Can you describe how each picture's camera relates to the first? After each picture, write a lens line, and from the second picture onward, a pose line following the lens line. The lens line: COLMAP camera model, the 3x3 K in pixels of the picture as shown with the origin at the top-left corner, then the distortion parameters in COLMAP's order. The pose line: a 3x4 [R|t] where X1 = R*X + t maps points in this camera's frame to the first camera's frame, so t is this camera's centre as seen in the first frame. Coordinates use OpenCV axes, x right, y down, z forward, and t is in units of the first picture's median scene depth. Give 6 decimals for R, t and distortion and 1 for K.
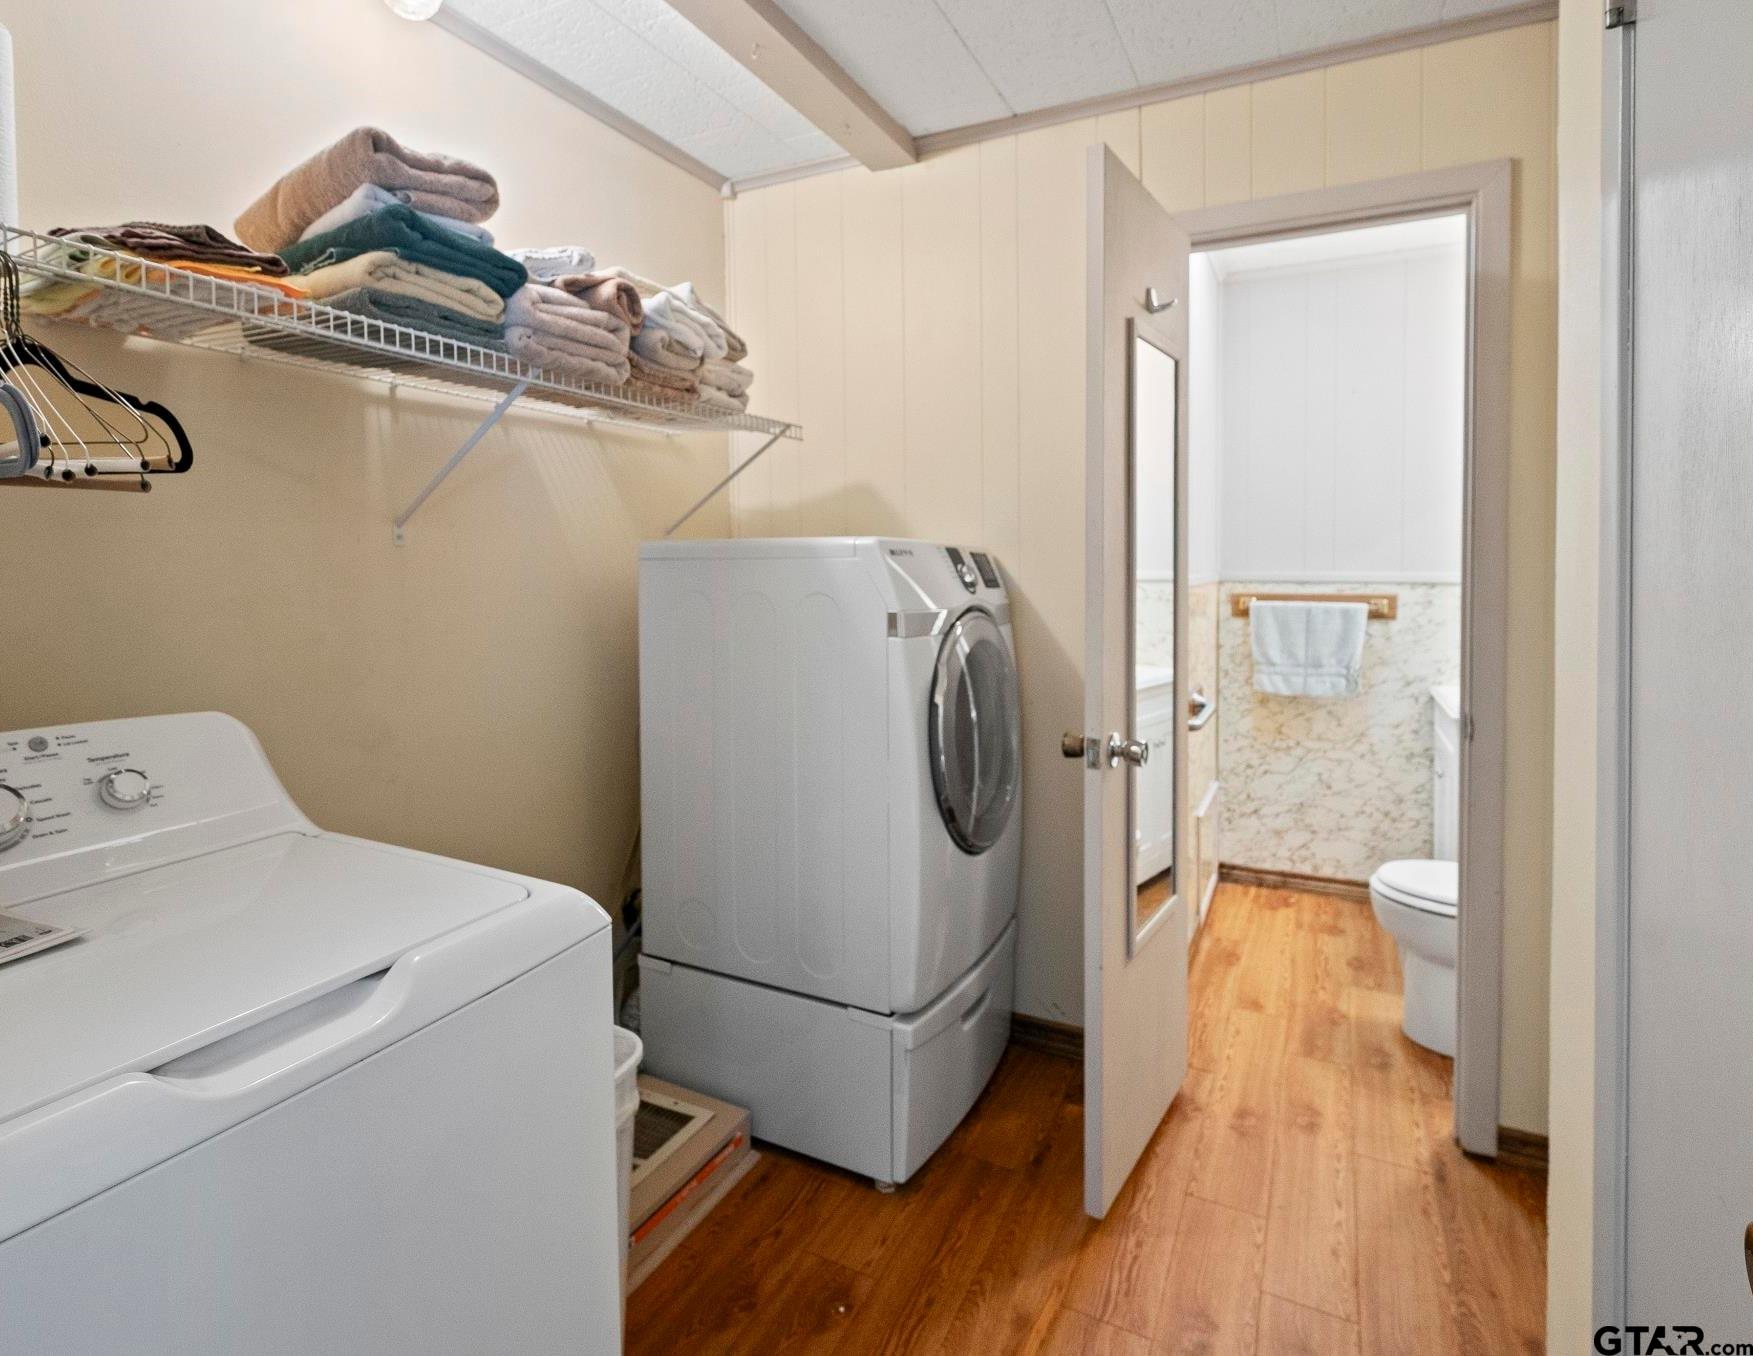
lens RADIAL K [[909.5, 0, 876.5], [0, 909.5, 678.0], [0, 0, 1]] dist [0.000332, 0.000393]
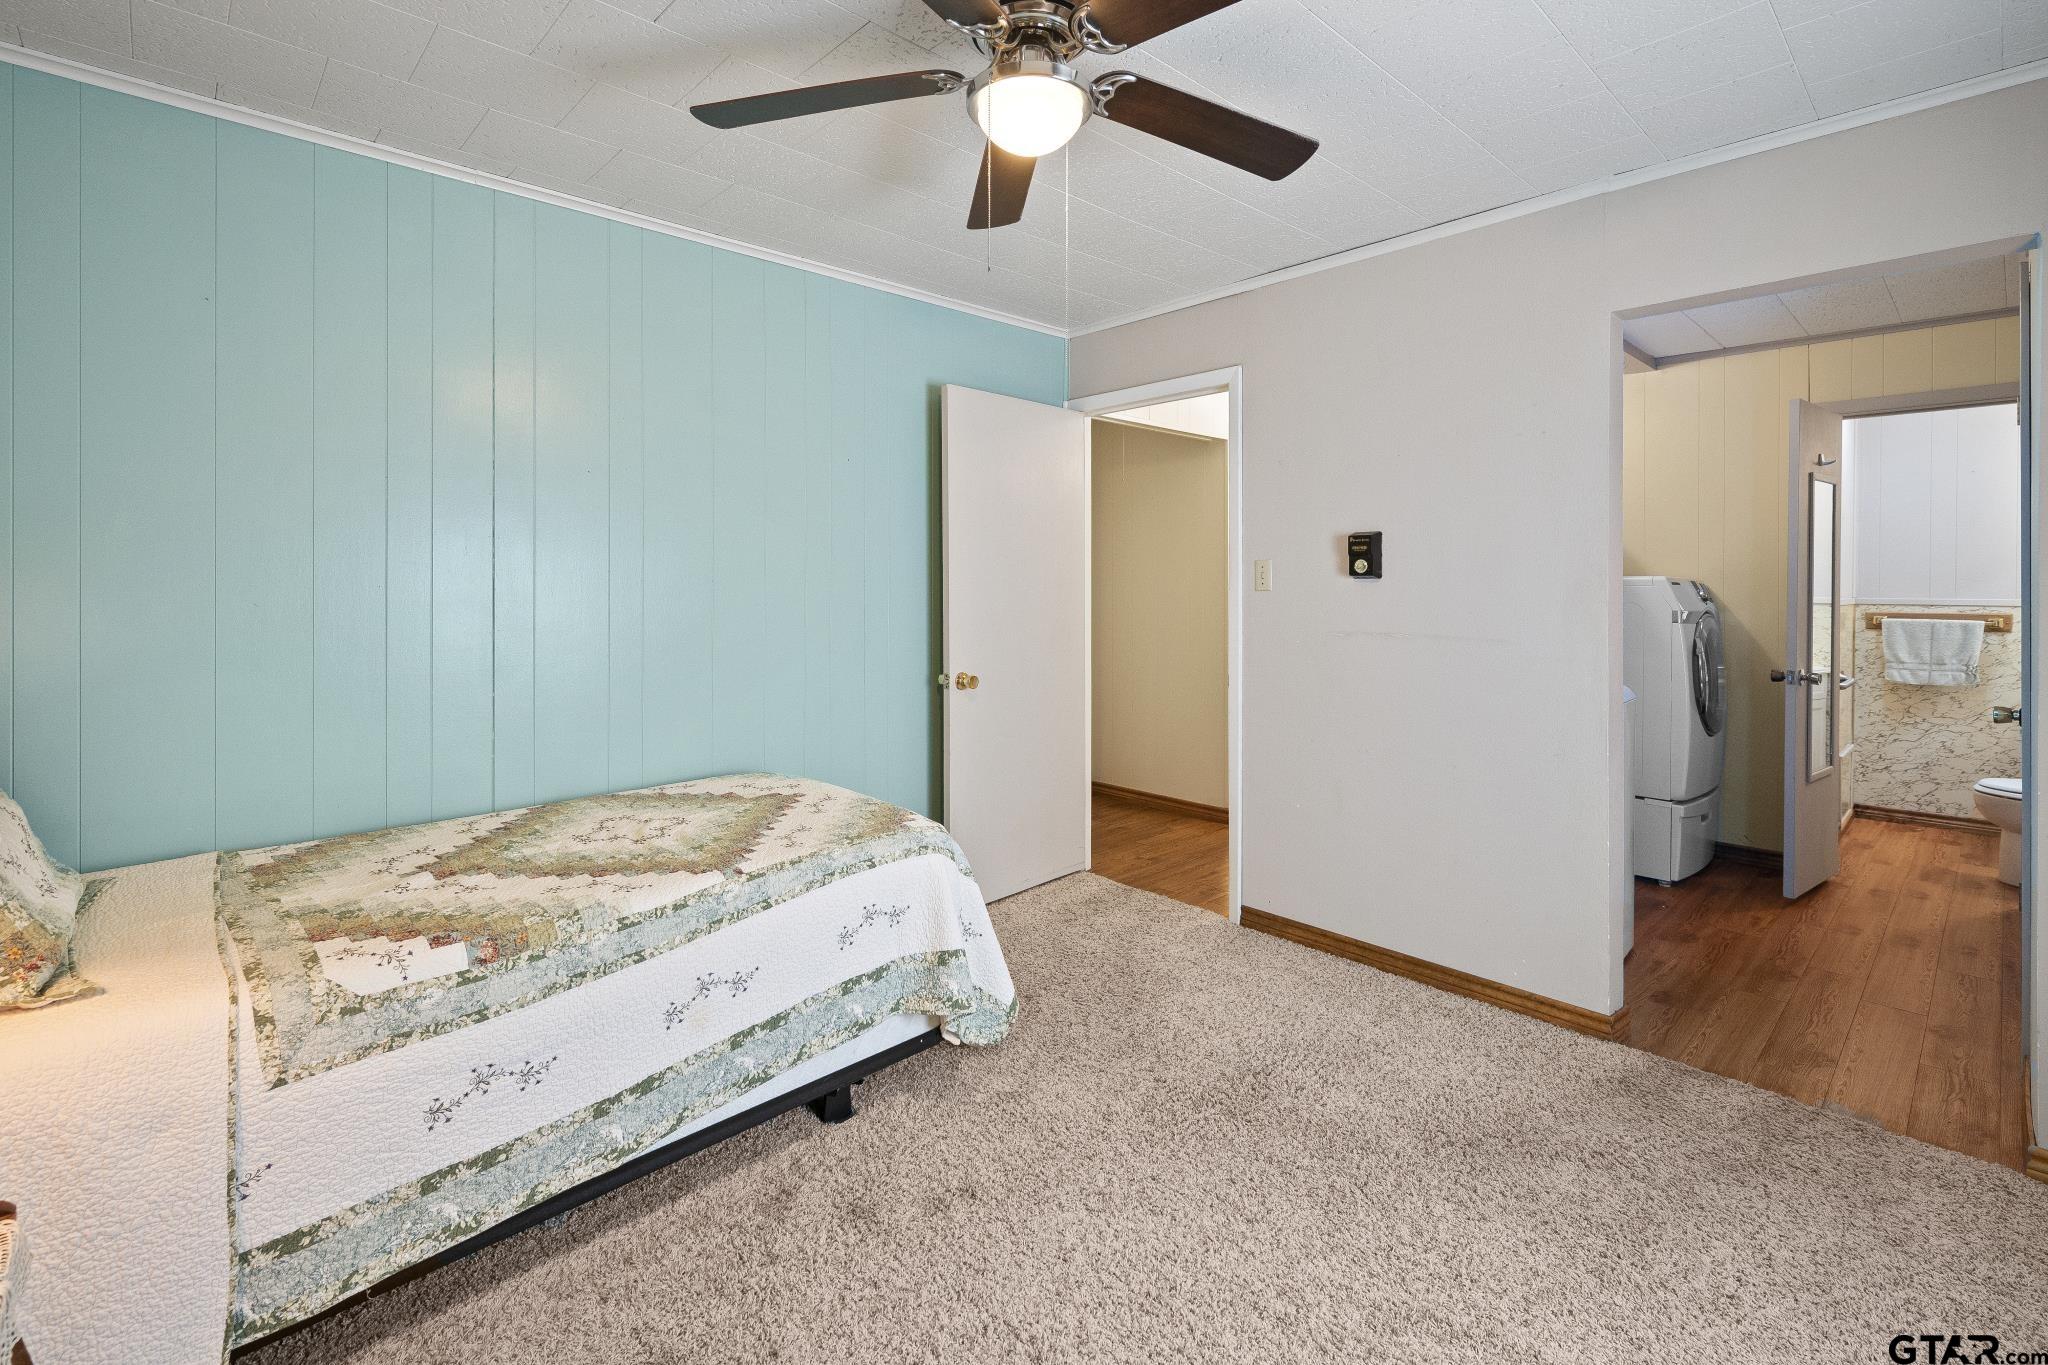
lens RADIAL K [[963.5, 0, 1024.2], [0, 963.5, 651.3], [0, 0, 1]] dist [-0.000466, -0.000120]
pose [[0.942452, 0.030002, -0.332993, -0.362892], [-0.050620, 0.997289, -0.053412, 0.119676], [0.330488, 0.067194, 0.941415, -0.887745]]
